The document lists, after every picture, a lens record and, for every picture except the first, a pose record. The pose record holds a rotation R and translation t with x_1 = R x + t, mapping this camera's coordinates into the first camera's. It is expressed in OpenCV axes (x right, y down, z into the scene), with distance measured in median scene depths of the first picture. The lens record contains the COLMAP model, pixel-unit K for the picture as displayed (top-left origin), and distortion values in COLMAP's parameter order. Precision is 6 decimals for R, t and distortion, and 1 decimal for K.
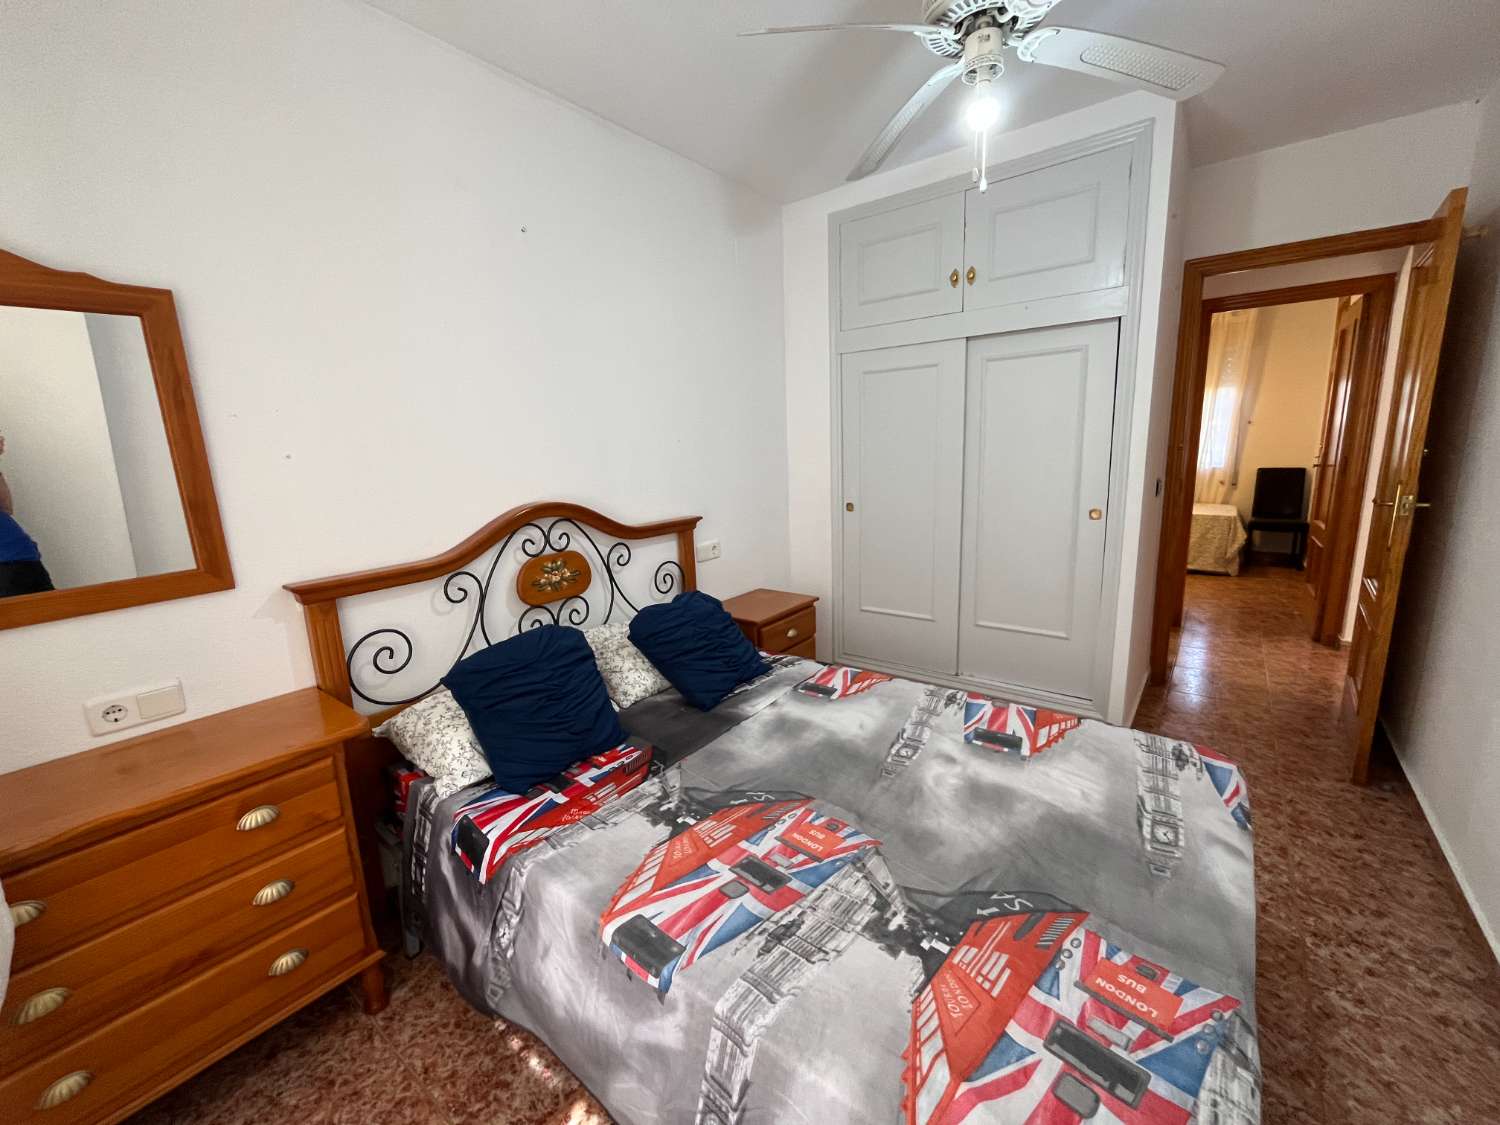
lens RADIAL K [[610.2, 0, 745.1], [0, 610.2, 559.0], [0, 0, 1]] dist [-0.001460, -0.000349]
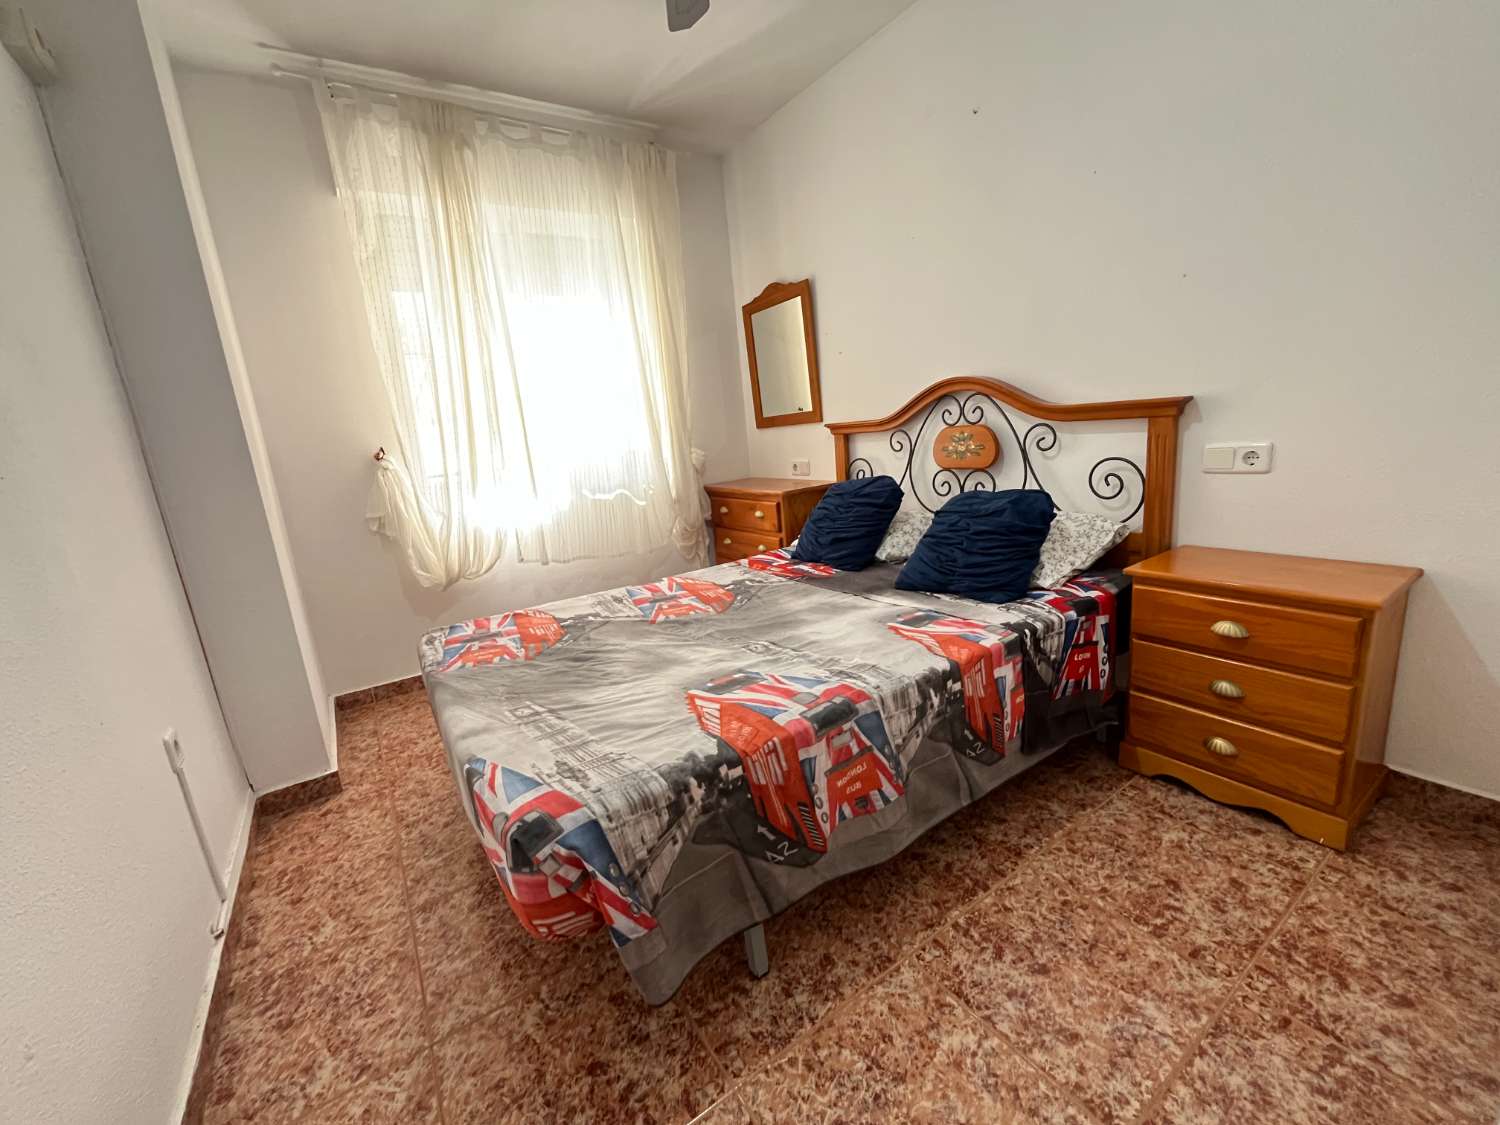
lens RADIAL K [[610.2, 0, 745.1], [0, 610.2, 559.0], [0, 0, 1]] dist [-0.001460, -0.000349]
pose [[-0.306232, 0.268356, -0.913349, 1.176017], [-0.077524, 0.949227, 0.304890, -0.113866], [0.948795, 0.164173, -0.269880, 1.293632]]
